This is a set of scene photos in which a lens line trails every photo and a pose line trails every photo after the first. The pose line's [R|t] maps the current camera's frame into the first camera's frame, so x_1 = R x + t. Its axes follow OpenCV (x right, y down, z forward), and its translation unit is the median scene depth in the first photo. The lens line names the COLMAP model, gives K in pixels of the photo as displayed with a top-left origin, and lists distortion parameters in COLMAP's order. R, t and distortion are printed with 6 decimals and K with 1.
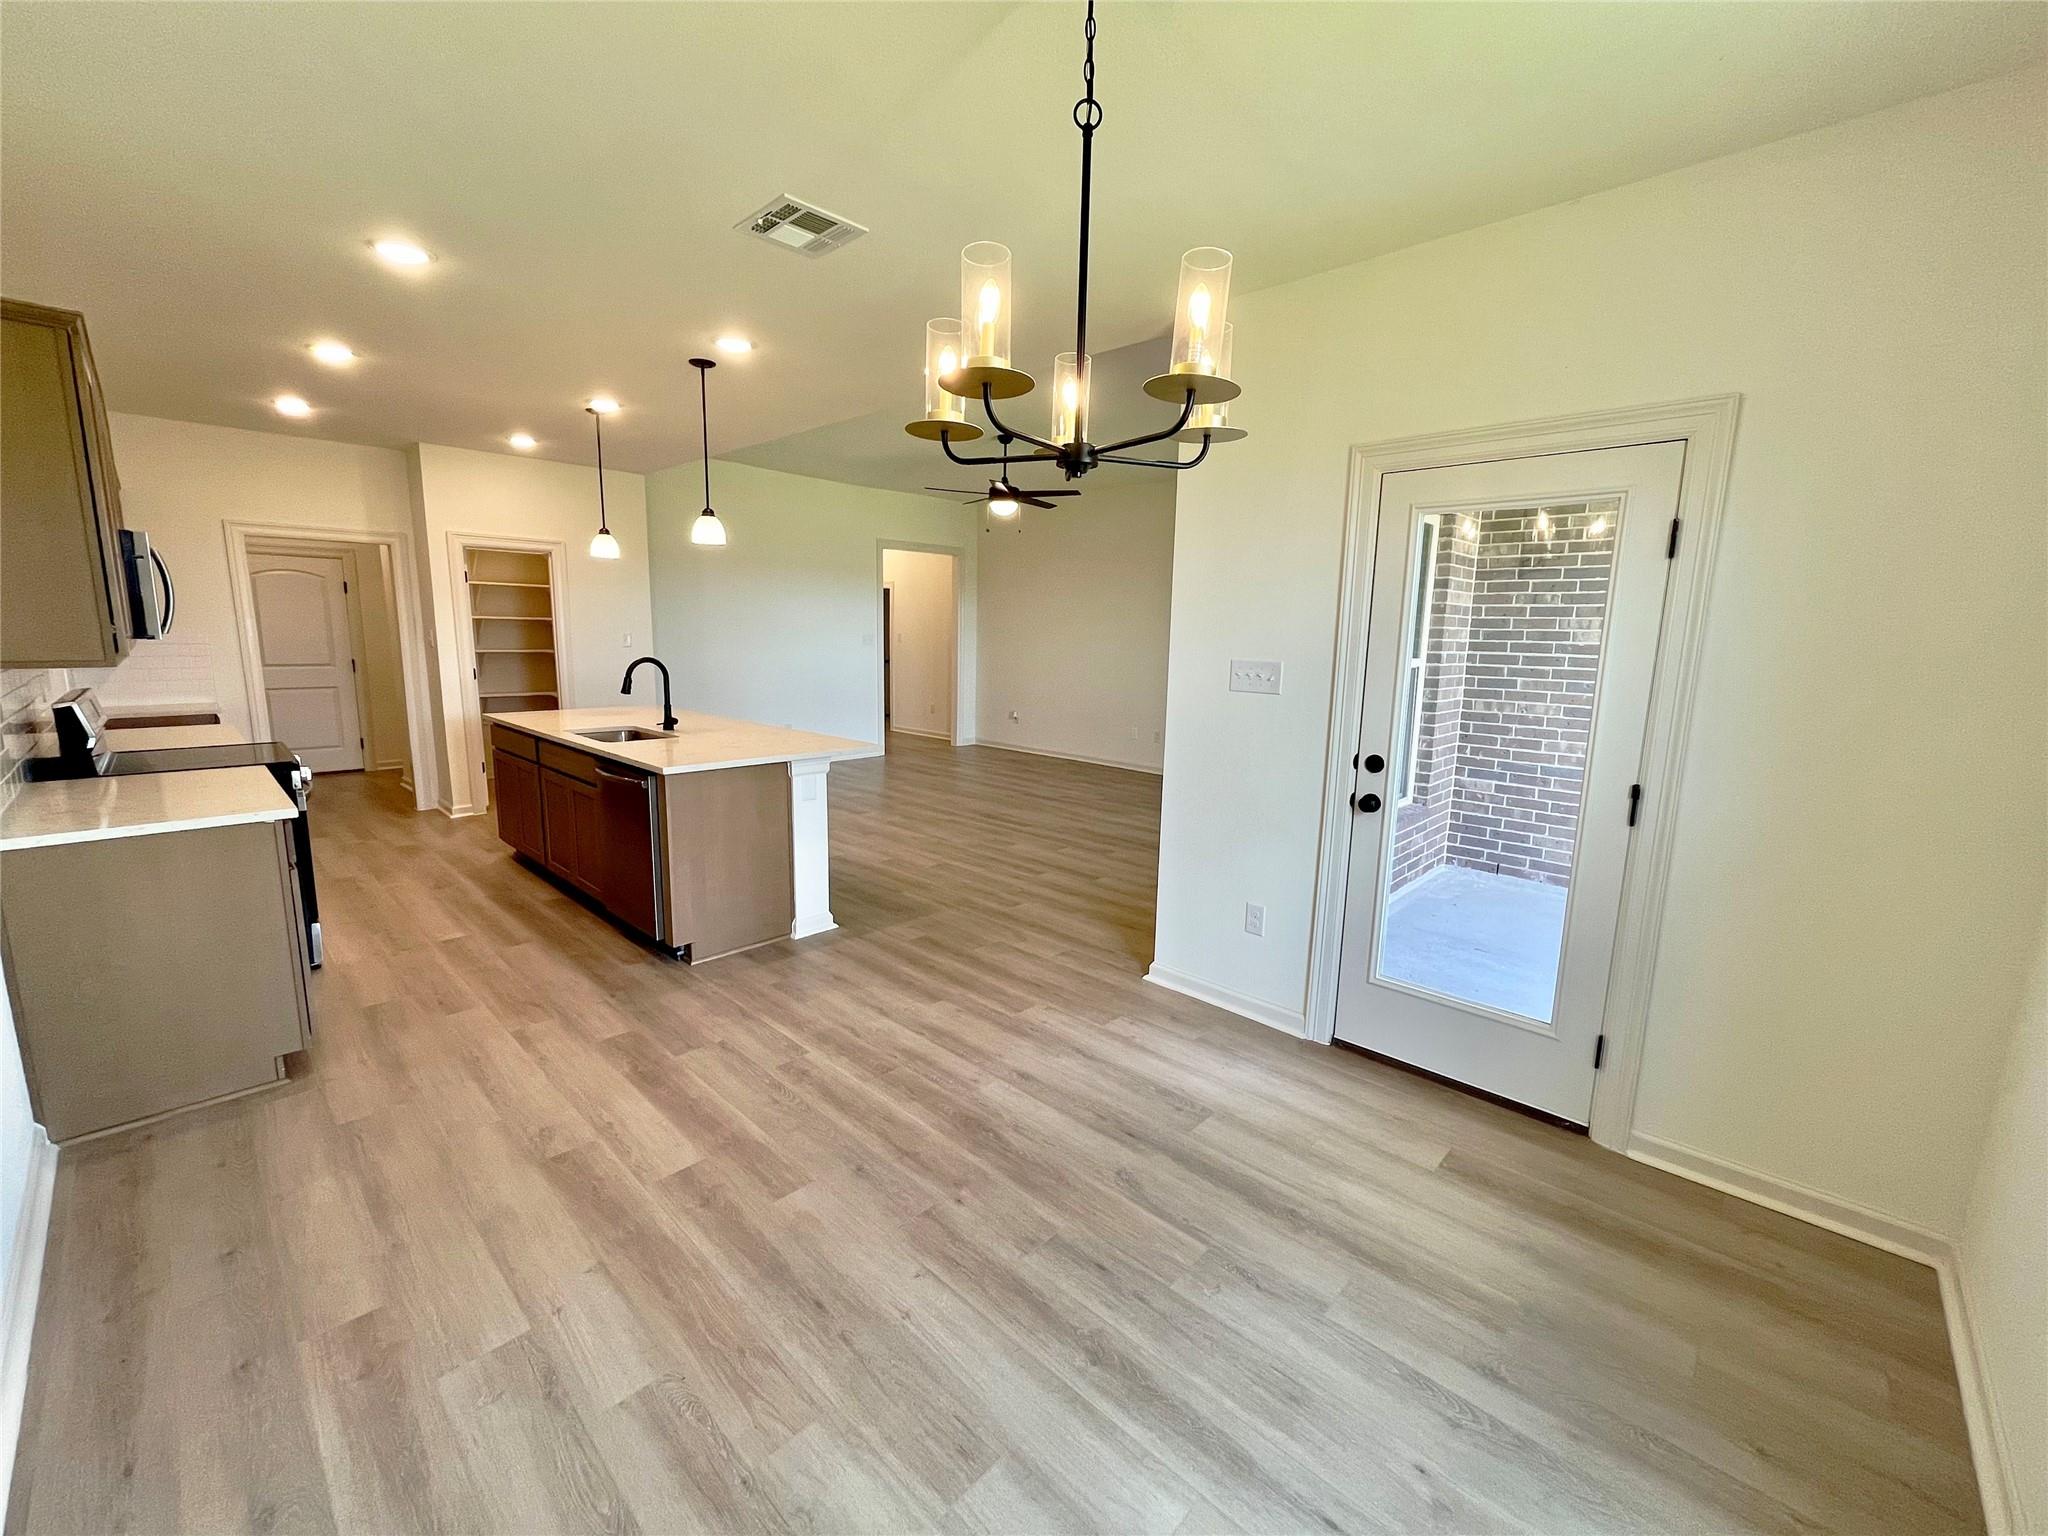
lens RADIAL K [[829.9, 0, 1016.8], [0, 829.9, 766.5], [0, 0, 1]] dist [0.012209, 0.001423]
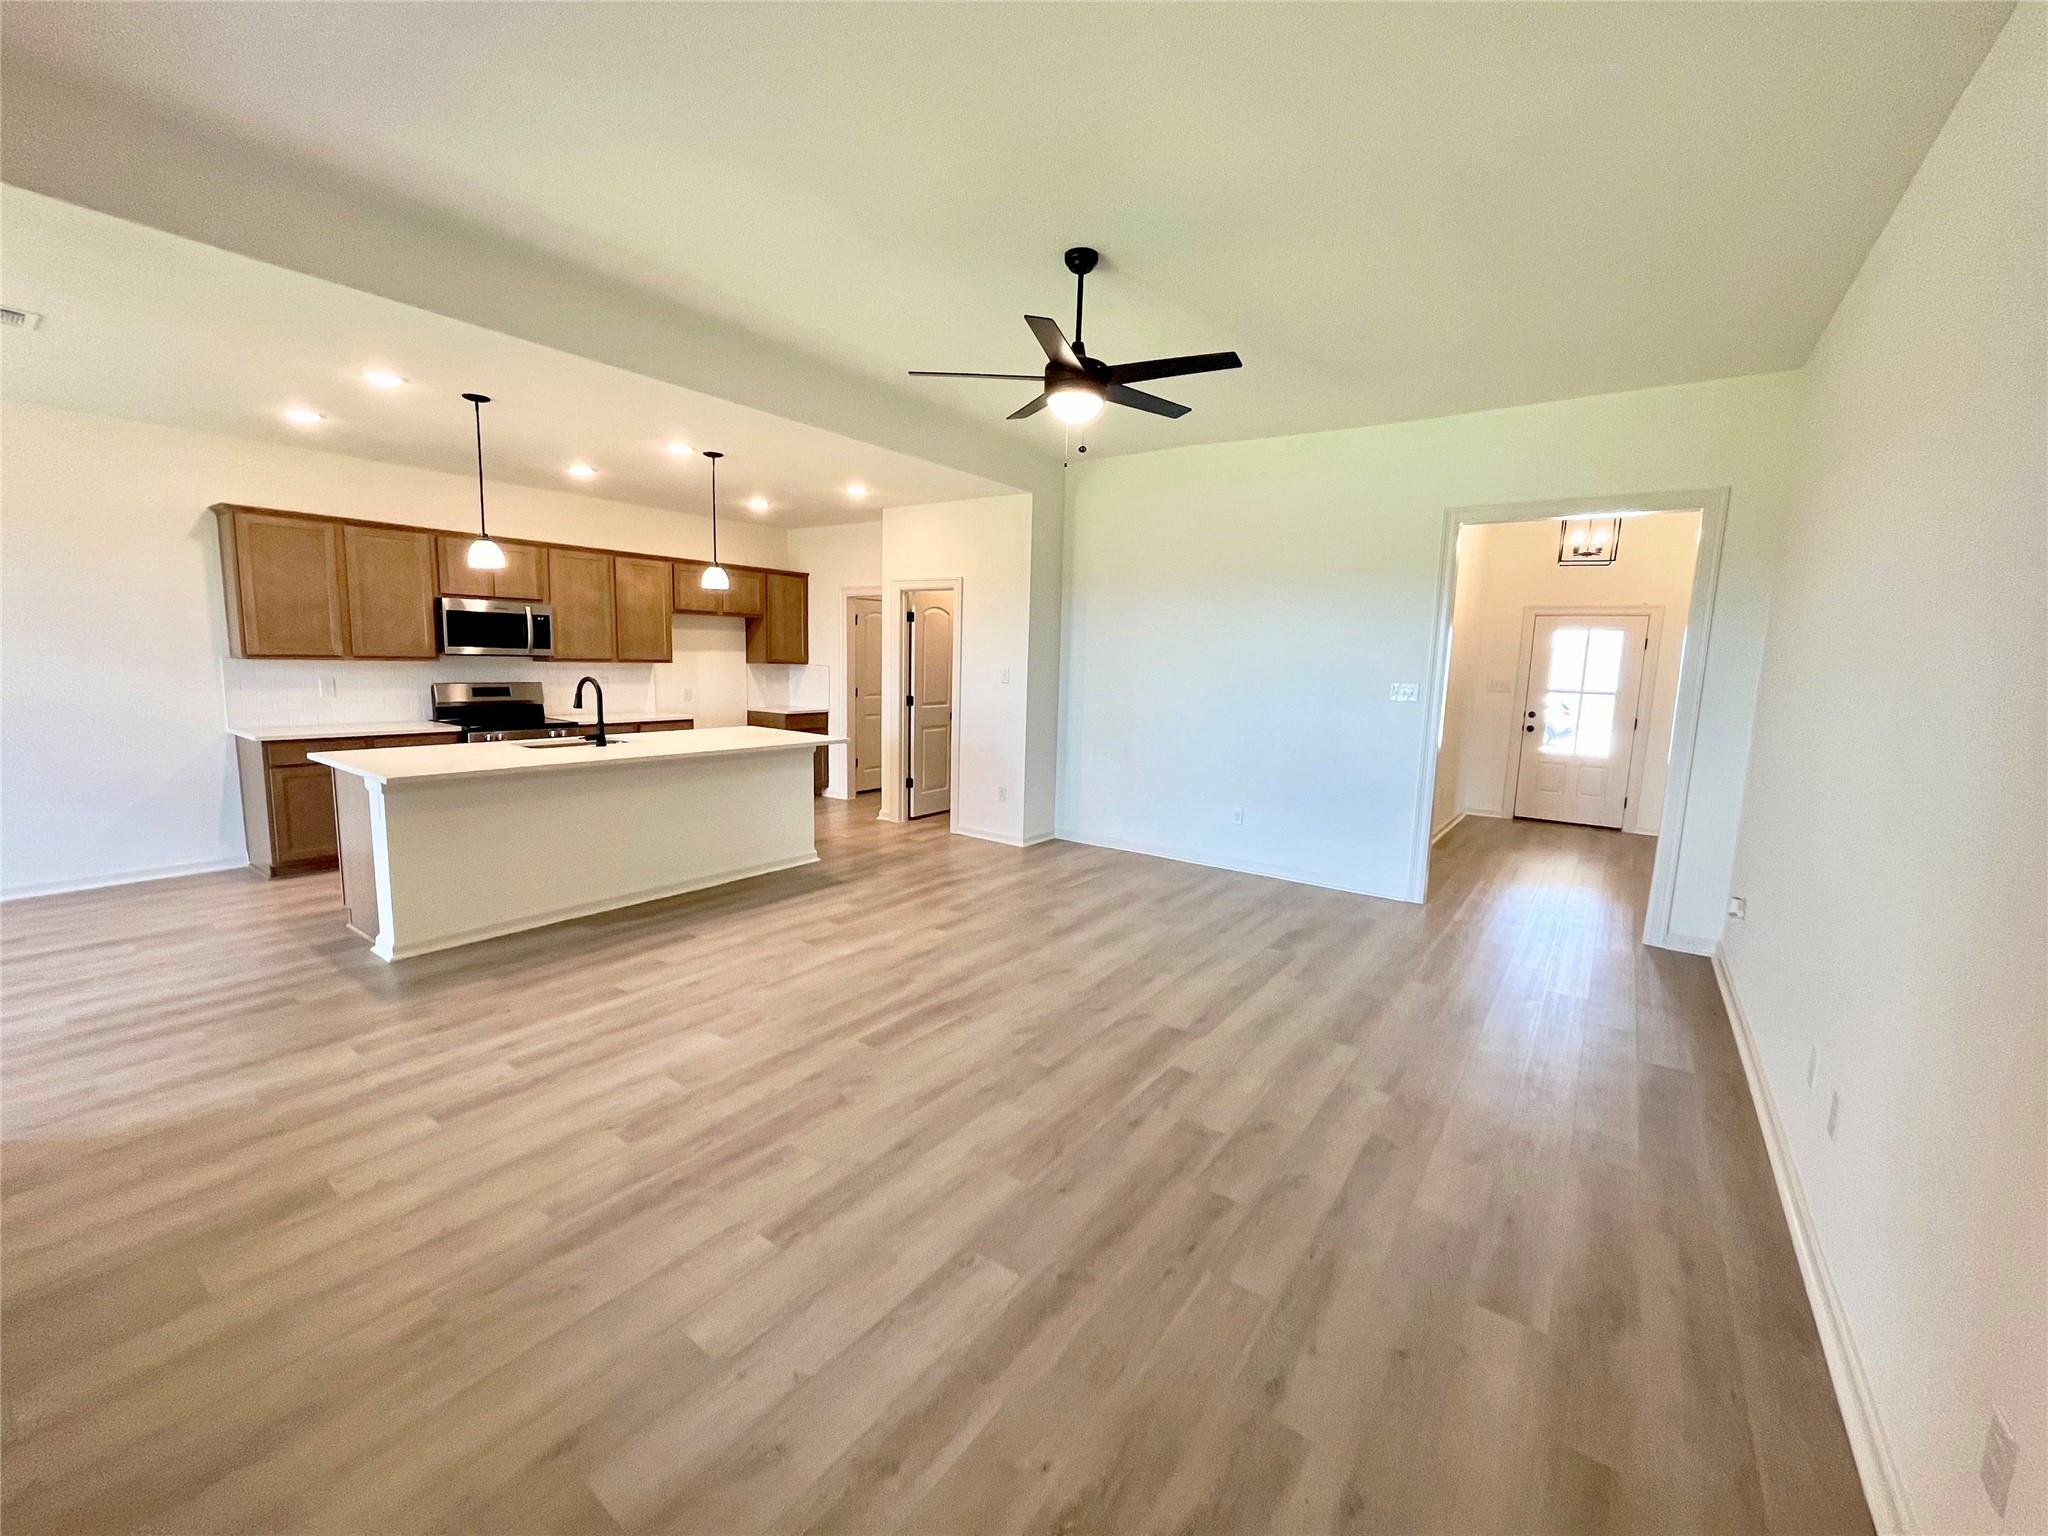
lens RADIAL K [[829.9, 0, 1023.3], [0, 829.9, 763.8], [0, 0, 1]] dist [0.012209, 0.001423]
pose [[0.119401, 0.115123, -0.986149, 0.674757], [-0.189600, 0.977619, 0.091171, -0.213173], [0.974574, 0.176088, 0.138556, 1.334604]]
